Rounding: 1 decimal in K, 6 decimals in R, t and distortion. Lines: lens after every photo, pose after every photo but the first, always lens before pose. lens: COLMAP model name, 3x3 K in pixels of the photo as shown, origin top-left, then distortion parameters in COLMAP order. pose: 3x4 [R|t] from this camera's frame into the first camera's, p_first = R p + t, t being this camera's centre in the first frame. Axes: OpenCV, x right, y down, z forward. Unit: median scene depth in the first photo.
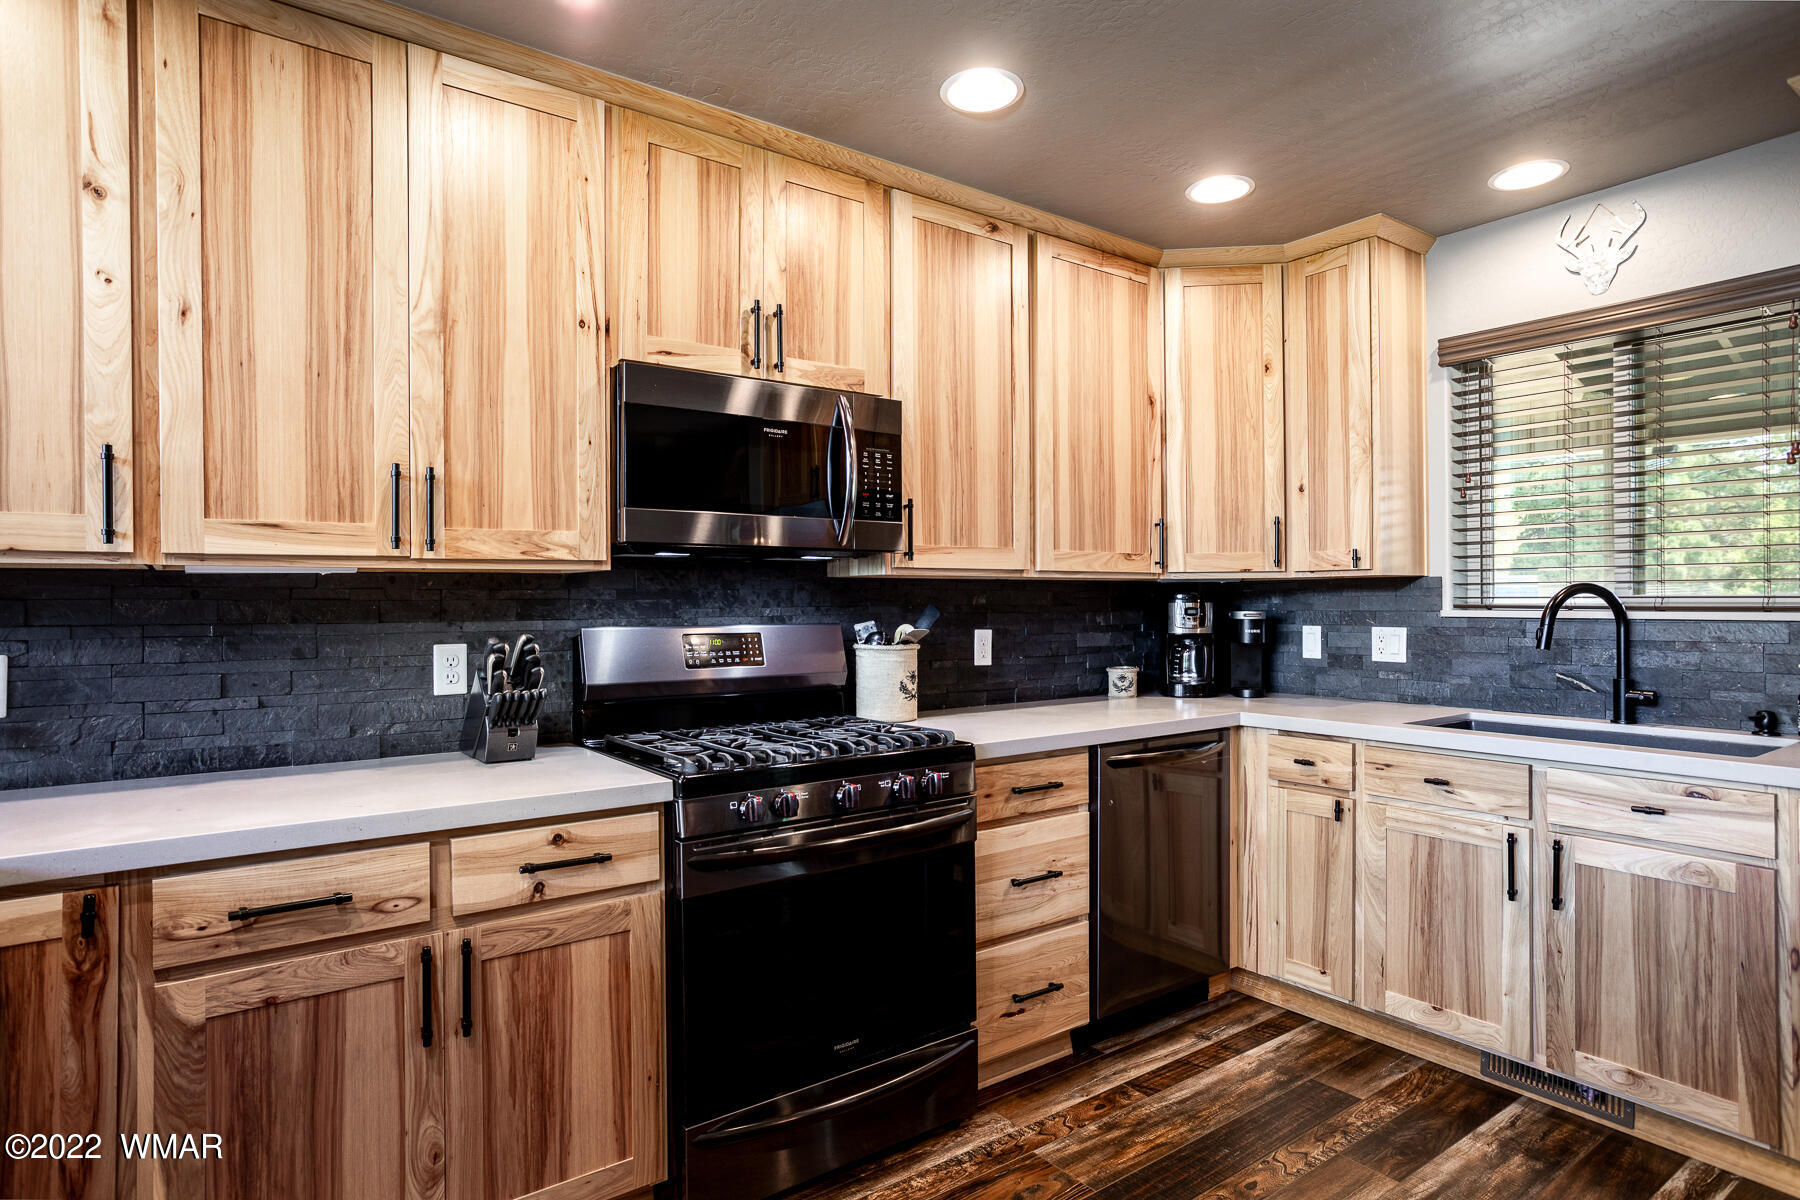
lens RADIAL K [[979.2, 0, 900.0], [0, 979.2, 600.0], [0, 0, 1]] dist [-0.038555, 0.001491]
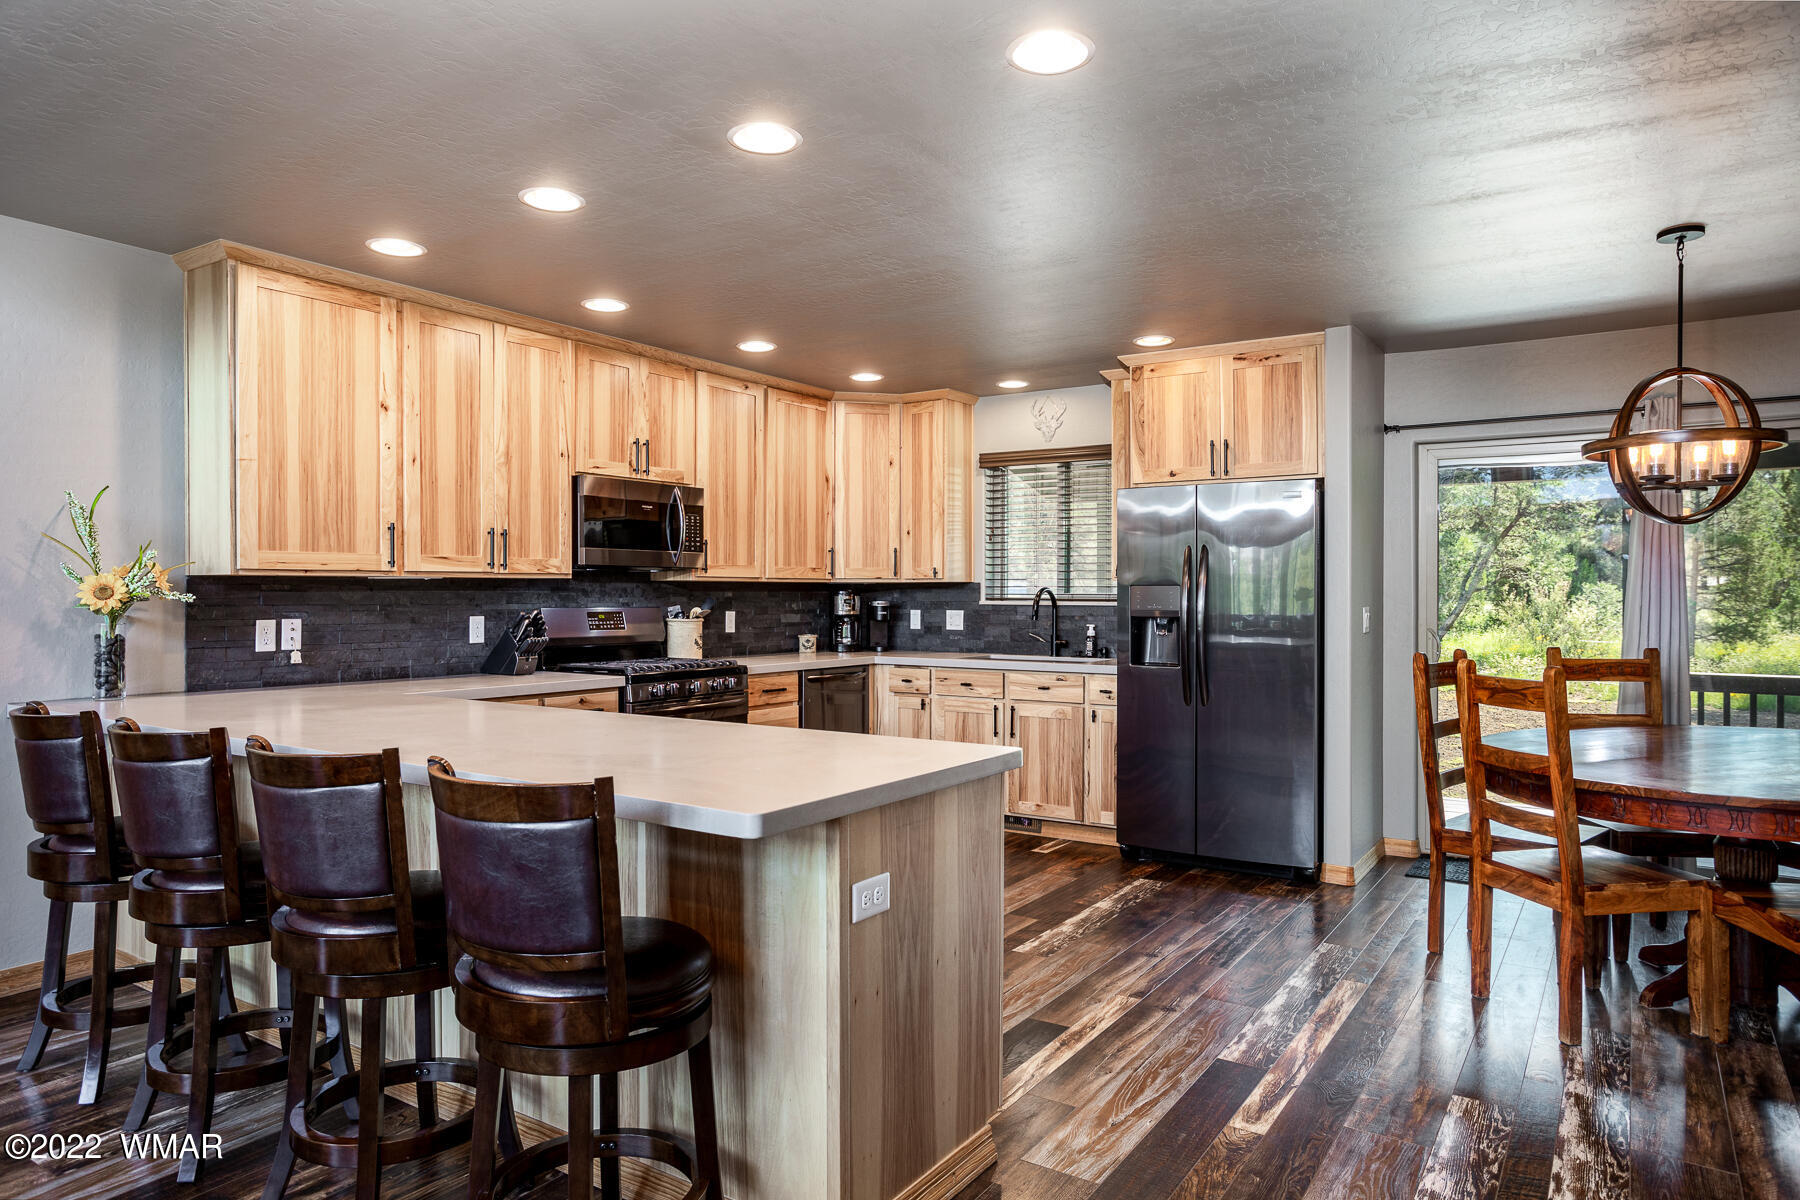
lens RADIAL K [[1106.9, 0, 900.0], [0, 1106.9, 600.0], [0, 0, 1]] dist [-0.028975, 0.001262]
pose [[0.939707, 0.004229, 0.341955, -0.322649], [-0.006943, 0.999953, 0.006715, -0.004556], [-0.341910, -0.008684, 0.939693, -0.985685]]
